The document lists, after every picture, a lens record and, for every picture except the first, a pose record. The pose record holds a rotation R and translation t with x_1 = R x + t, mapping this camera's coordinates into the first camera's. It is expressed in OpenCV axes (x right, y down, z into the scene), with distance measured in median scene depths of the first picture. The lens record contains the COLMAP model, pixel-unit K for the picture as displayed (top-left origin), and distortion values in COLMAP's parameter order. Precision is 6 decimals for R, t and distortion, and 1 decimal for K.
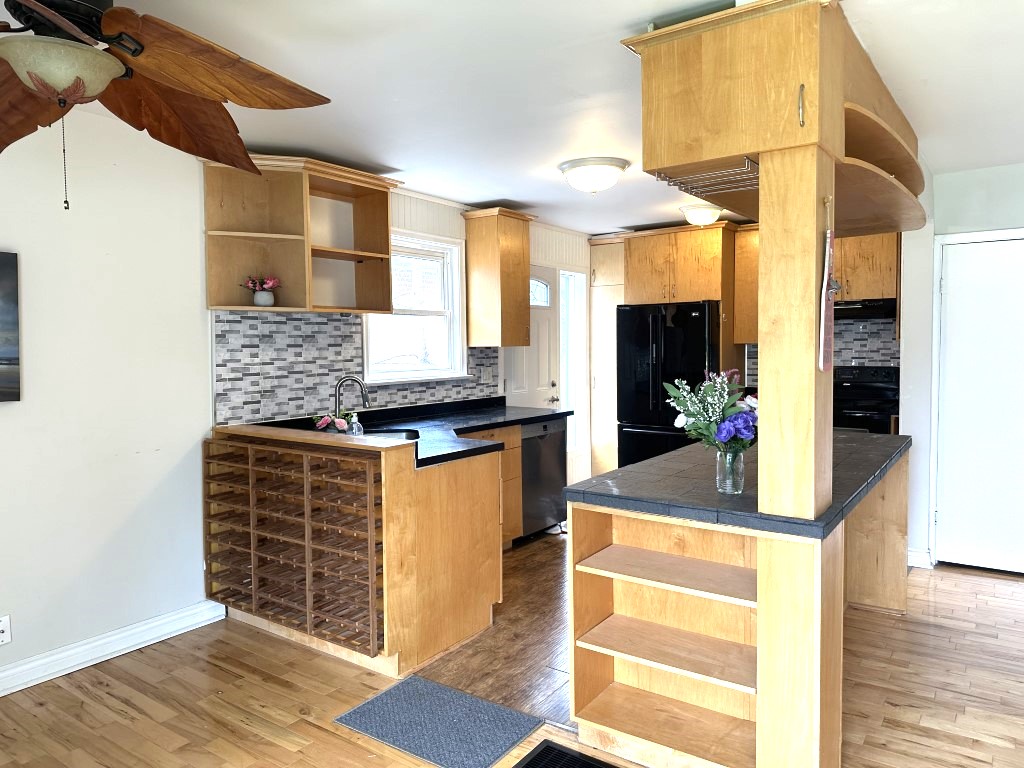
lens RADIAL K [[716.2, 0, 511.0], [0, 716.2, 382.4], [0, 0, 1]] dist [0.030994, -0.006392]
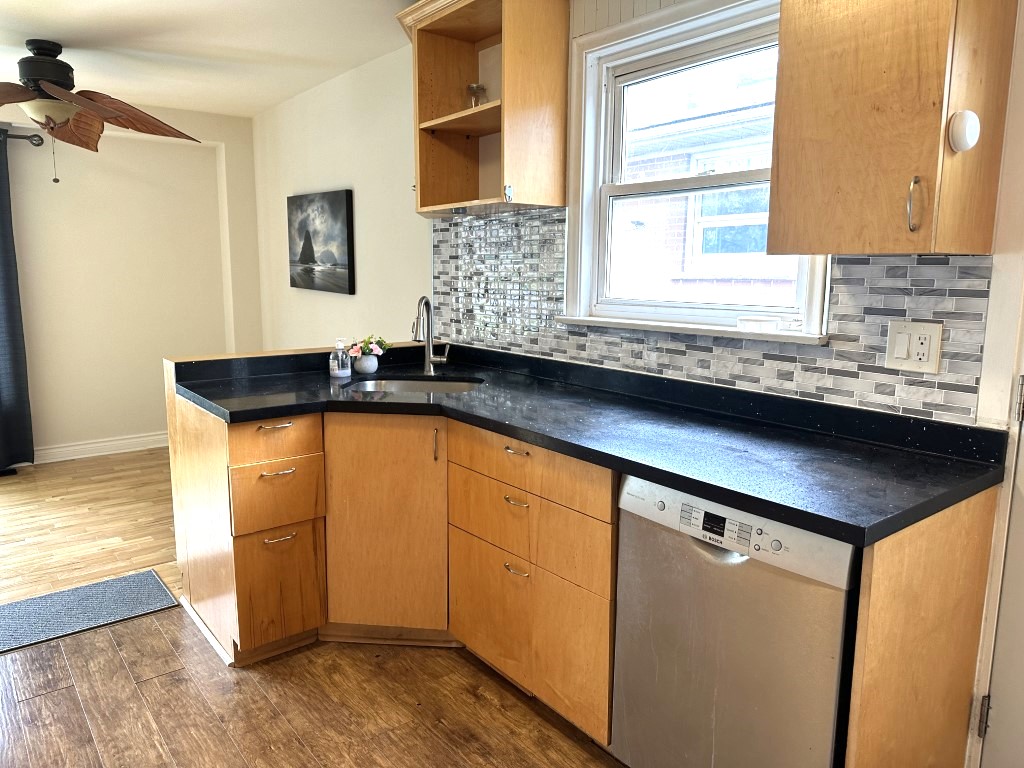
lens RADIAL K [[716.2, 0, 512.0], [0, 716.2, 381.6], [0, 0, 1]] dist [0.030994, -0.006392]
pose [[-0.292149, 0.161617, -0.942618, 0.364688], [-0.049883, 0.981701, 0.183778, -0.050532], [0.955071, 0.100711, -0.278741, 1.022284]]
